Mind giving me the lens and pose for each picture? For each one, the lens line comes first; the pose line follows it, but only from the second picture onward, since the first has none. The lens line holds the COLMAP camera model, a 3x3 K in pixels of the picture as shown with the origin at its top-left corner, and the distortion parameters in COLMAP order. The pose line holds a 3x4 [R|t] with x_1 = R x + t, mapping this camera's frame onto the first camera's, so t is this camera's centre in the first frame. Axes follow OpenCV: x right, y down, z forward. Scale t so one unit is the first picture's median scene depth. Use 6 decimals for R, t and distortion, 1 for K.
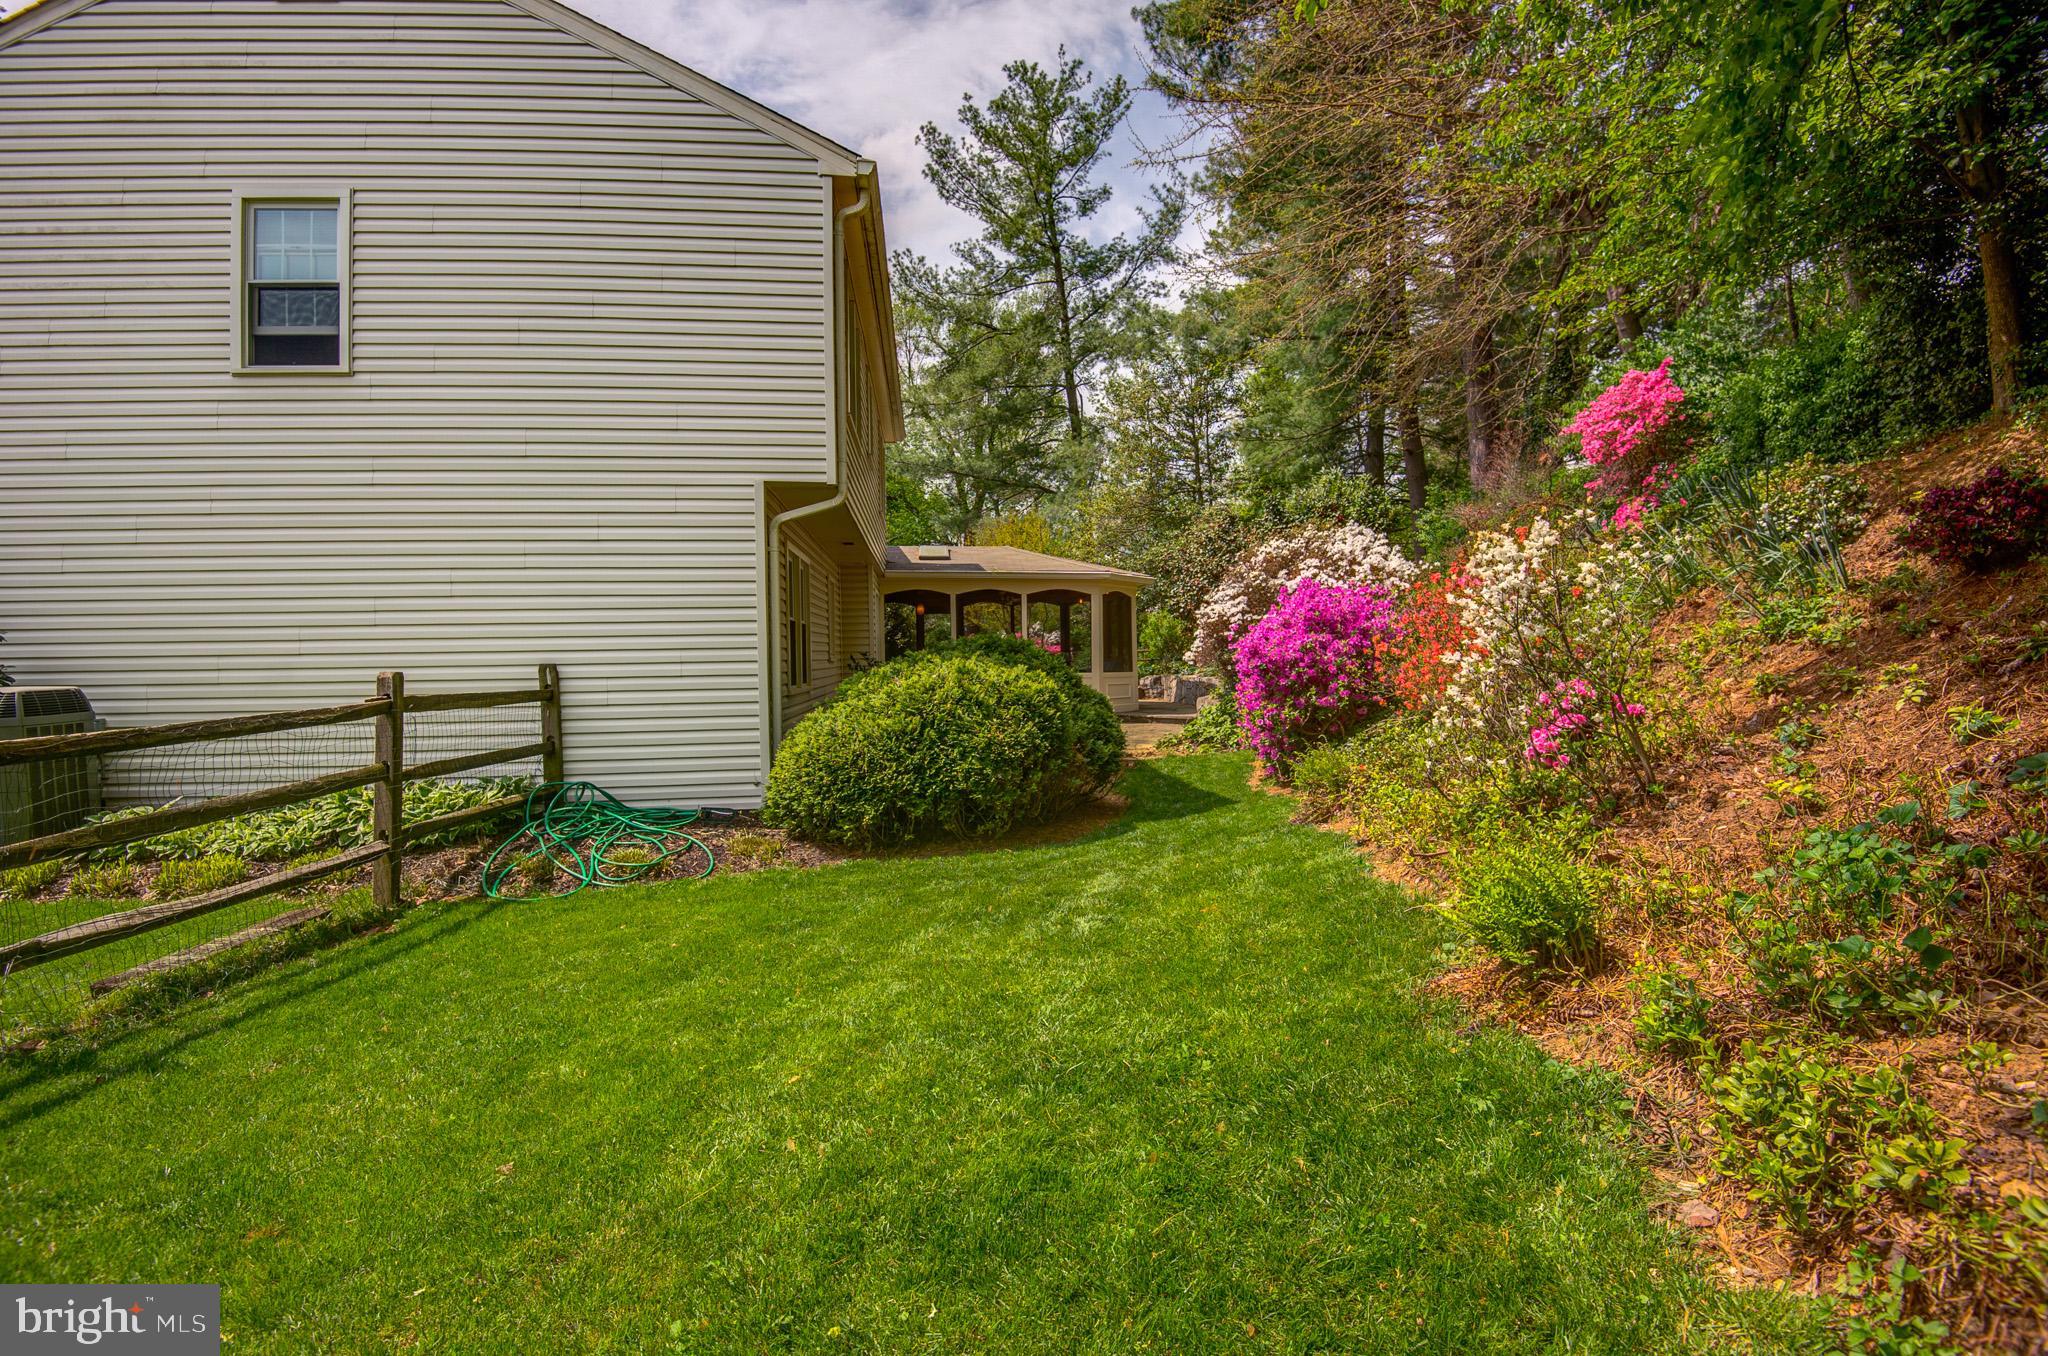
lens RADIAL K [[938.2, 0, 1025.6], [0, 938.2, 676.3], [0, 0, 1]] dist [-0.000532, -0.000029]
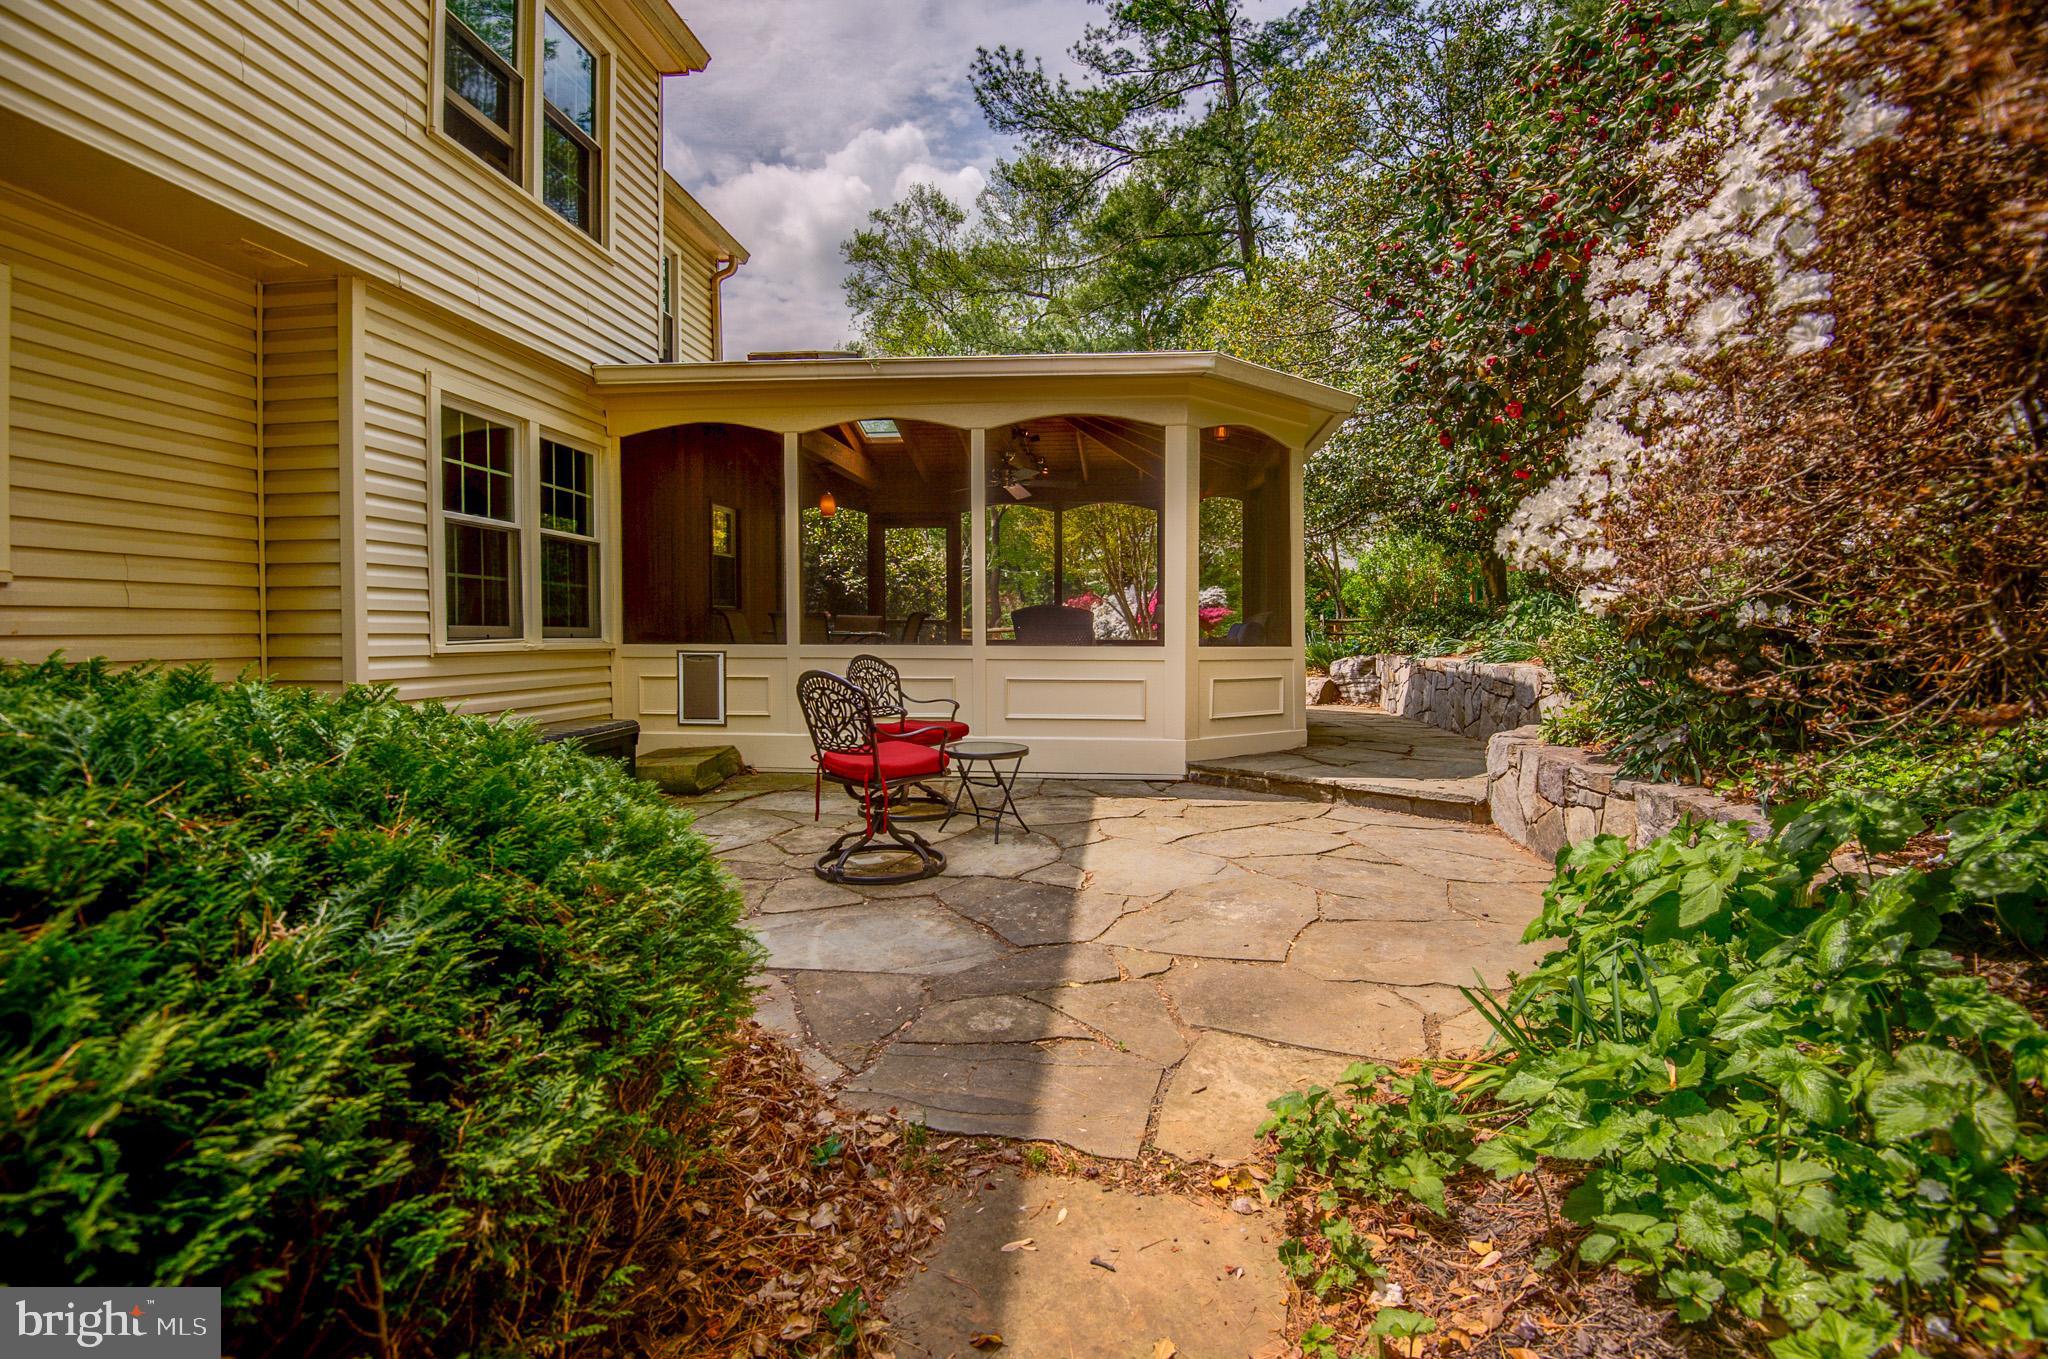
lens RADIAL K [[938.2, 0, 1020.6], [0, 938.2, 663.3], [0, 0, 1]] dist [-0.000532, -0.000029]
pose [[0.973605, 0.001456, -0.228235, 0.049859], [0.001408, 0.999922, 0.012389, -0.002221], [0.228235, -0.012383, 0.973527, 0.316664]]
